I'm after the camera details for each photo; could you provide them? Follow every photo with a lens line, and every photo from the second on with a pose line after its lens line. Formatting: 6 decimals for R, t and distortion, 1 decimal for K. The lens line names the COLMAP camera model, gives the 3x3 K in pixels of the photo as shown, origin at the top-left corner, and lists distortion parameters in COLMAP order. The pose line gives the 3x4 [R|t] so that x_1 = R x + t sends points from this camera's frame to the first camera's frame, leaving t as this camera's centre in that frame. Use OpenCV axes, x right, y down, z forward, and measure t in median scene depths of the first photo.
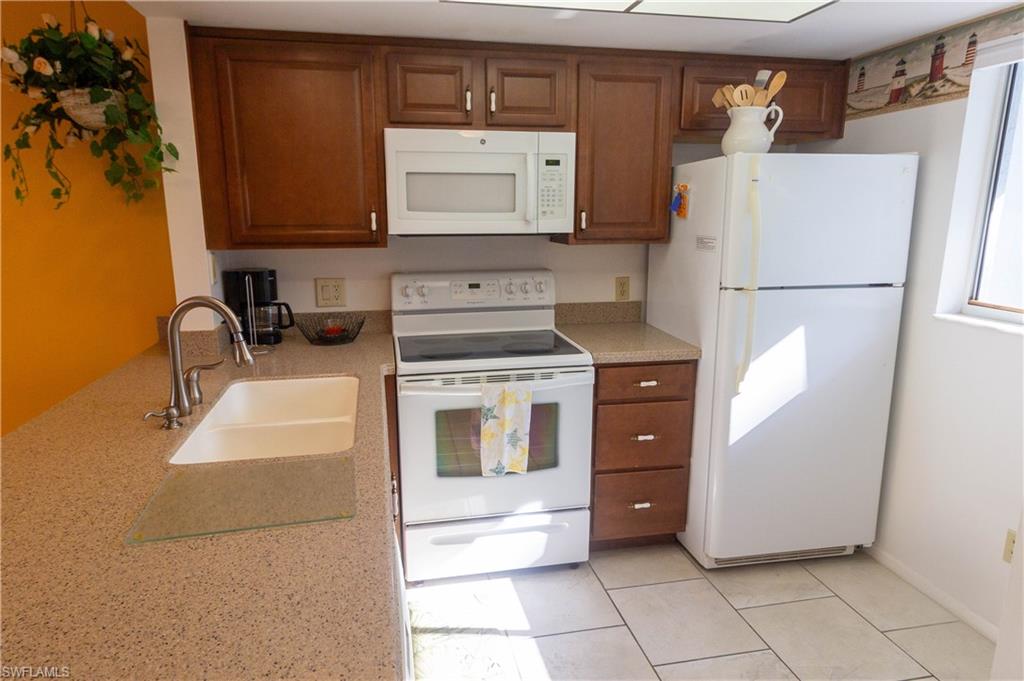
lens RADIAL K [[628.2, 0, 504.2], [0, 628.2, 340.2], [0, 0, 1]] dist [0.004266, 0.001507]
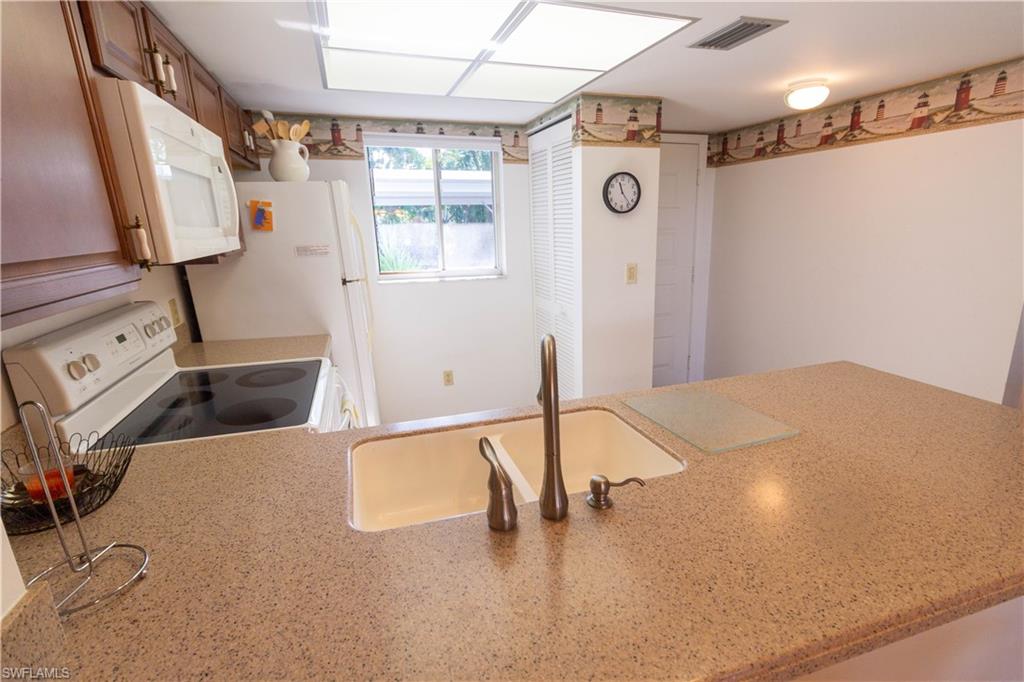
lens RADIAL K [[471.3, 0, 502.4], [0, 471.3, 346.1], [0, 0, 1]] dist [0.009354, -0.000273]
pose [[-0.109044, -0.251077, 0.961805, -0.673452], [0.217214, 0.938173, 0.269534, -0.146998], [-0.970014, 0.238309, -0.047765, 0.724642]]
